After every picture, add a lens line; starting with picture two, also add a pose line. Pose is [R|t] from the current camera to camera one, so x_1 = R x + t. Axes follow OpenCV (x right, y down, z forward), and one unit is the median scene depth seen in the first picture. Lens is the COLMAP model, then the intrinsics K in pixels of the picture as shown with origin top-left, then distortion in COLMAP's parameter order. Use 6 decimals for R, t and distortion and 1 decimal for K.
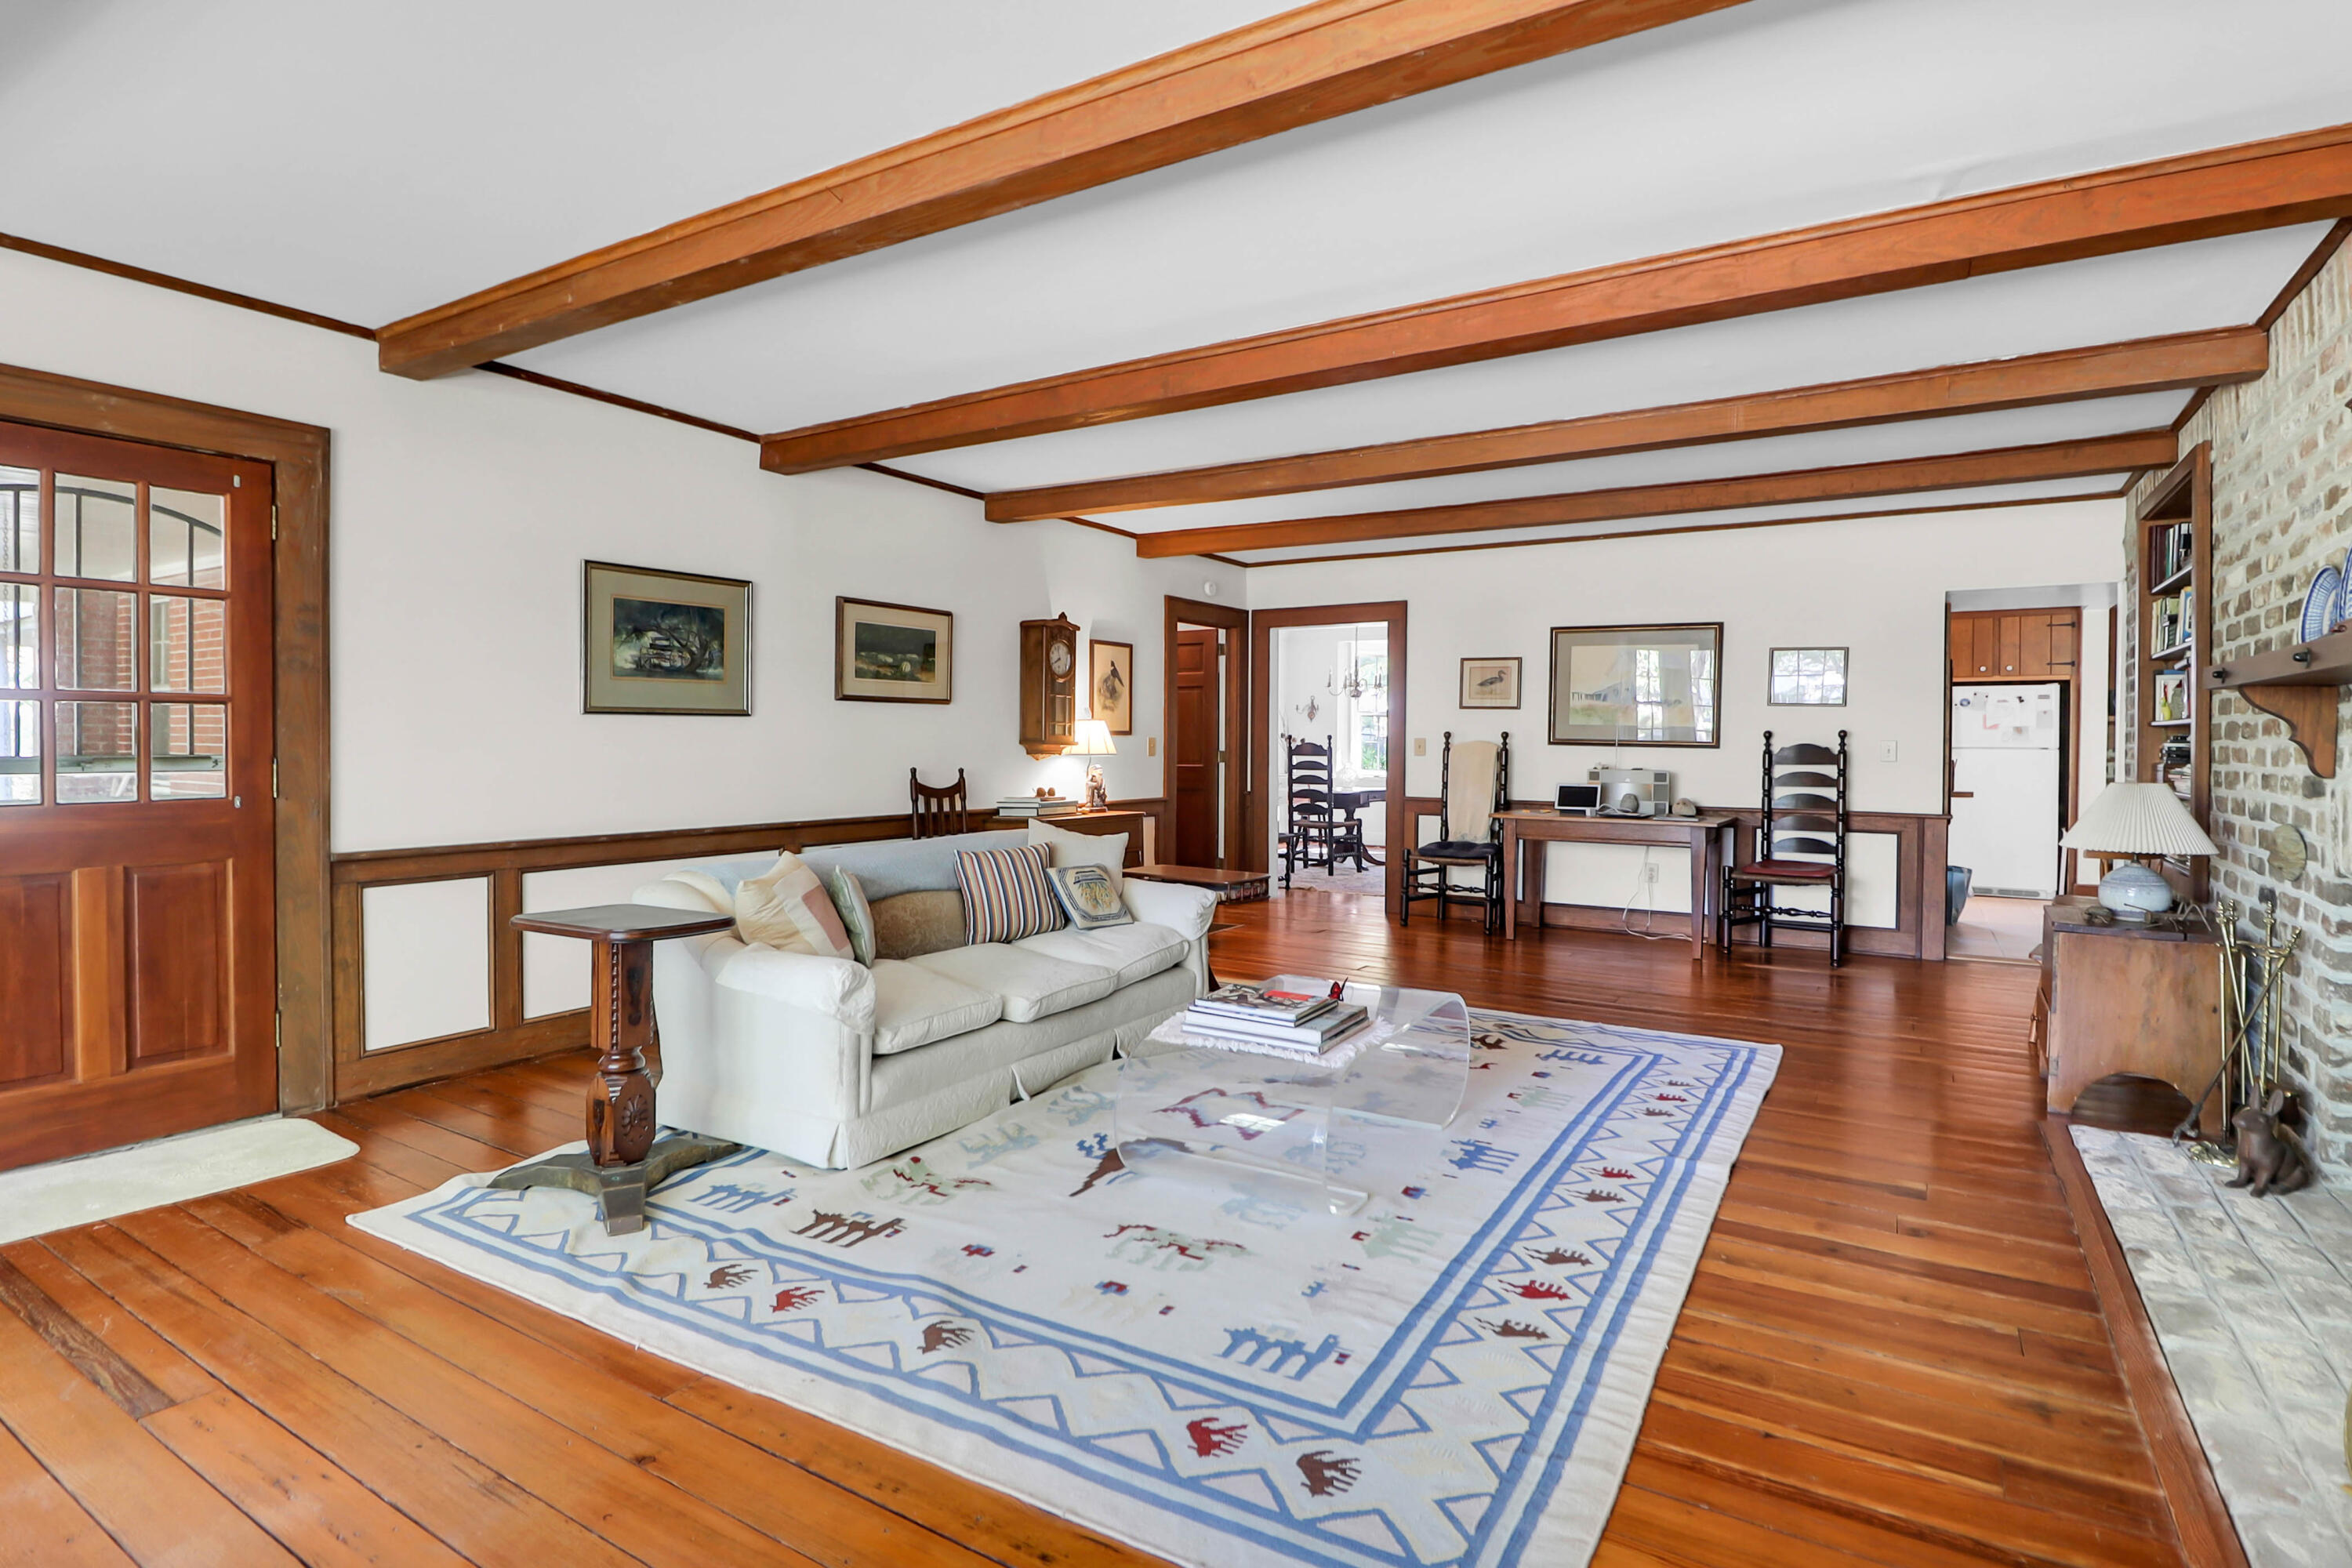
lens RADIAL K [[1118.1, 0, 1214.4], [0, 1118.1, 755.8], [0, 0, 1]] dist [-0.007012, -0.000807]
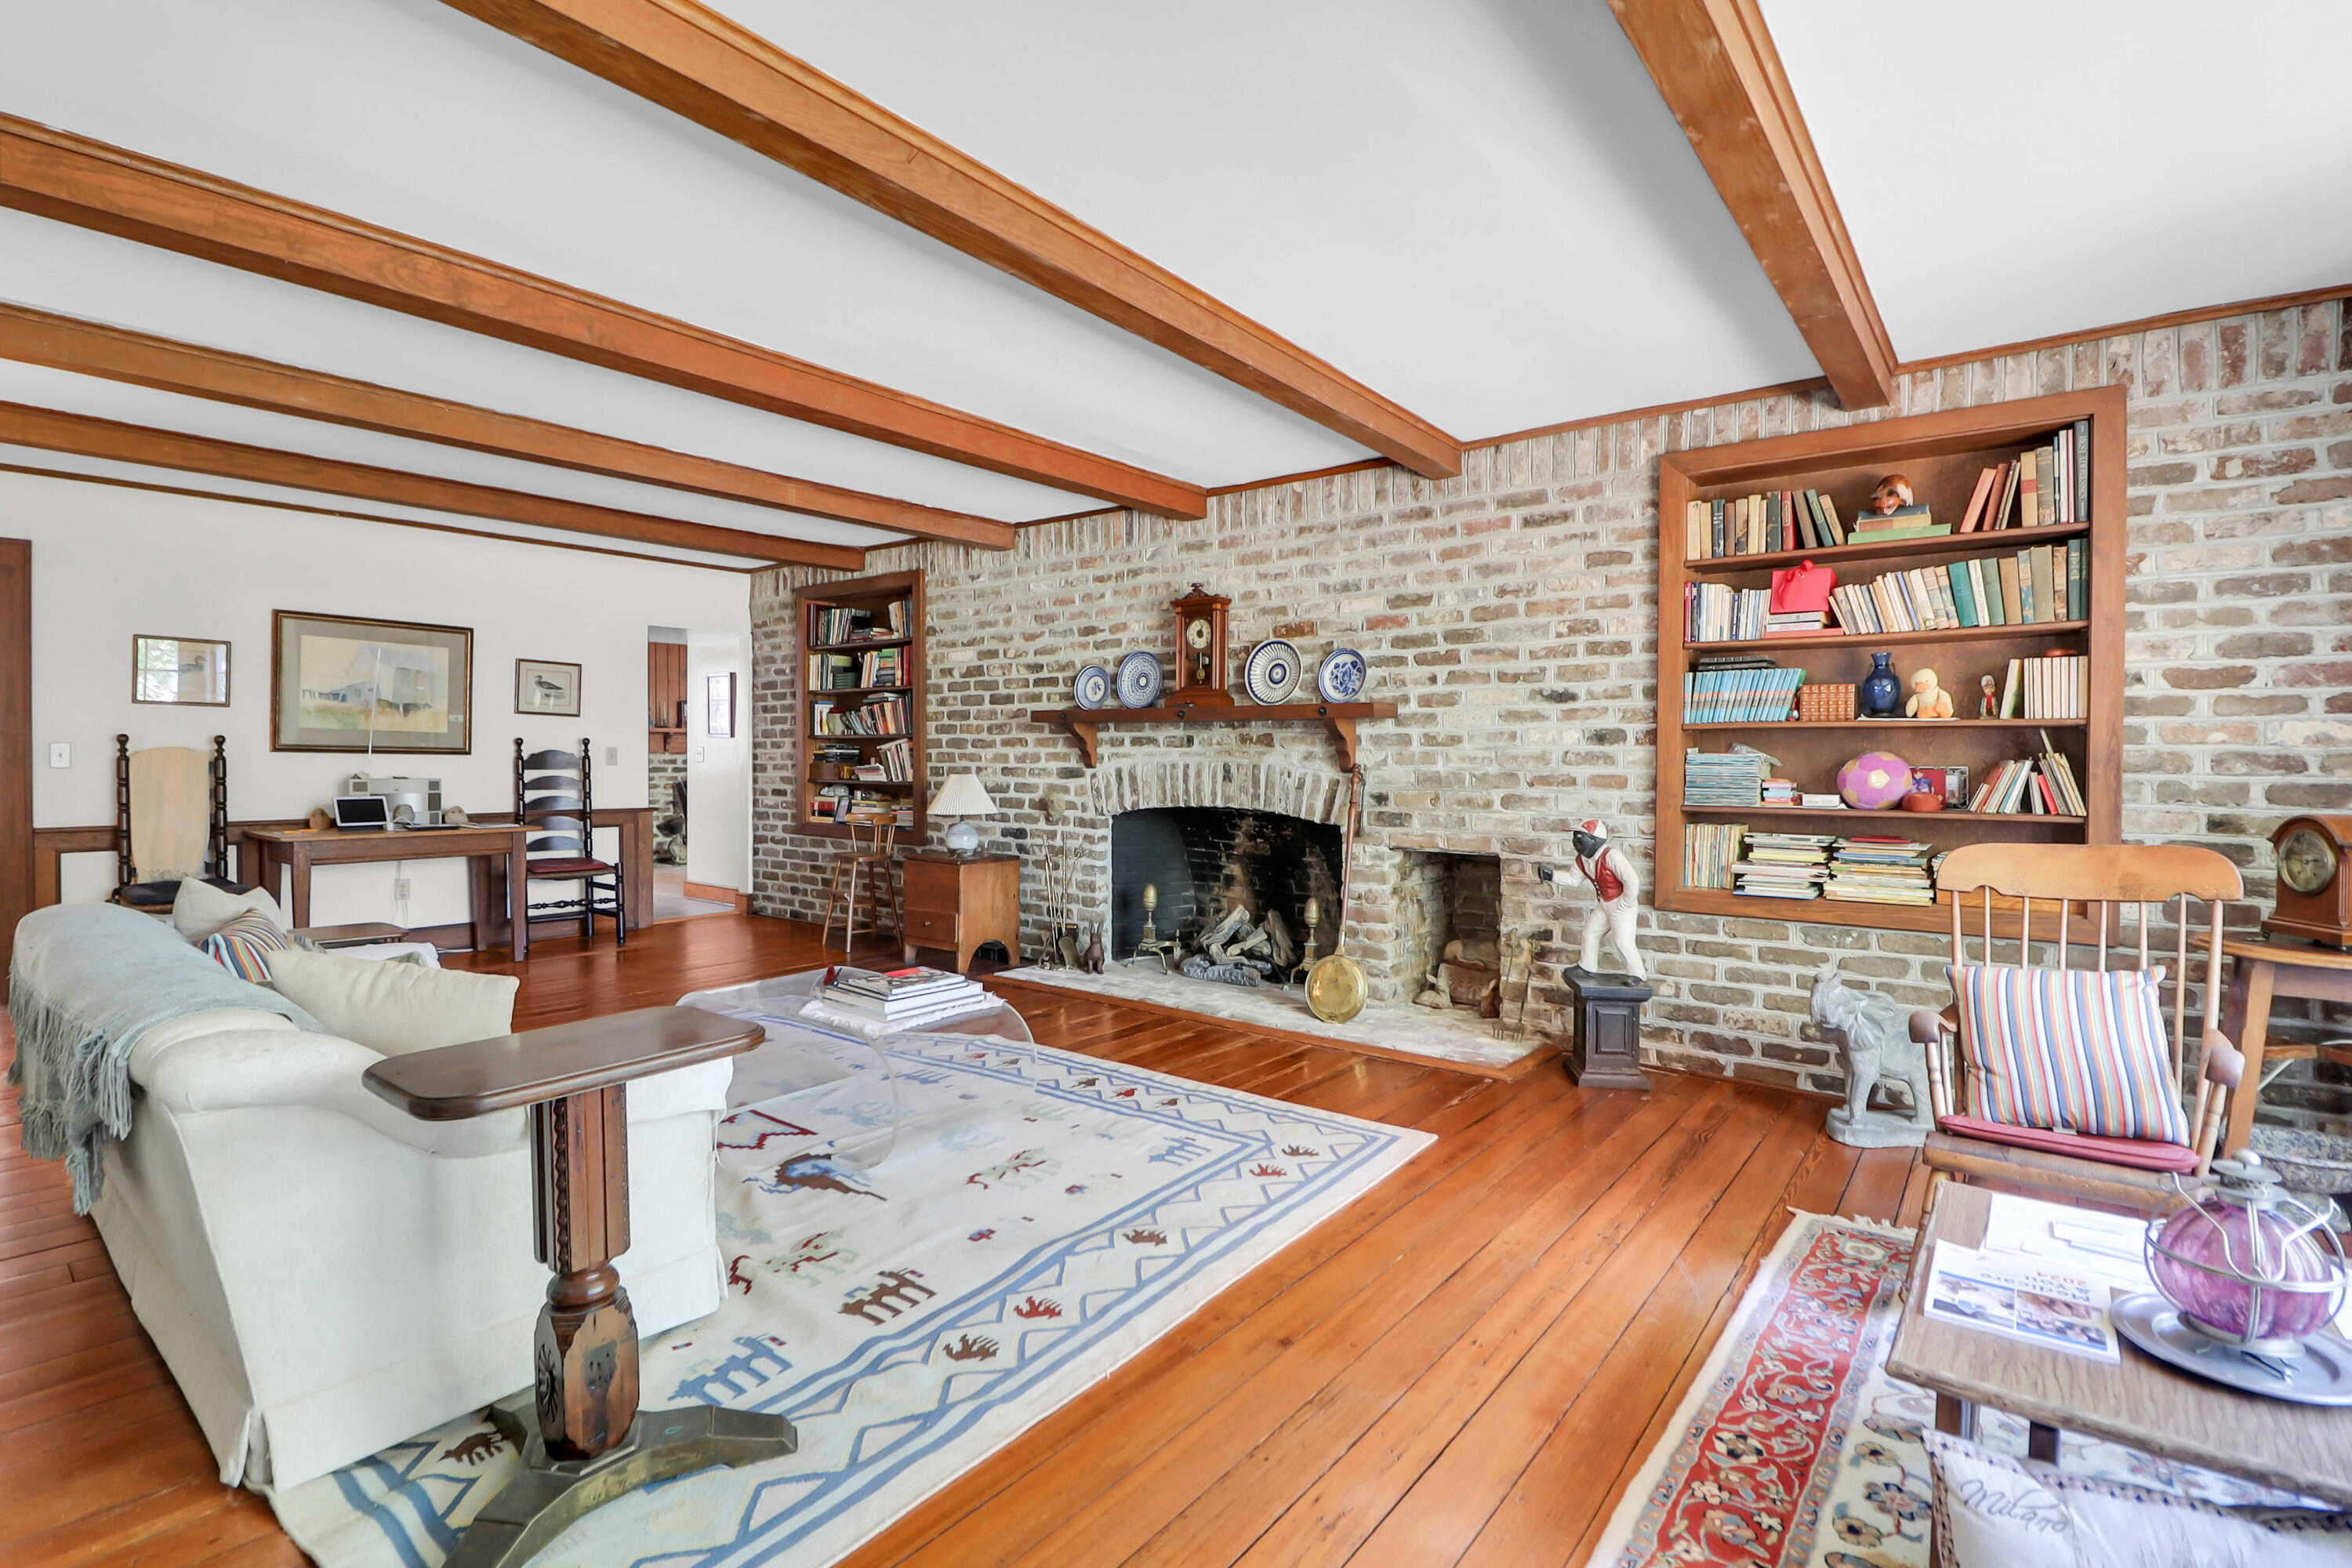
lens RADIAL K [[1118.1, 0, 1176.6], [0, 1118.1, 763.6], [0, 0, 1]] dist [-0.007012, -0.000807]
pose [[0.131502, -0.013686, 0.991221, -1.209842], [0.009529, 0.999876, 0.012542, -0.014421], [-0.991270, 0.007796, 0.131616, 0.662867]]
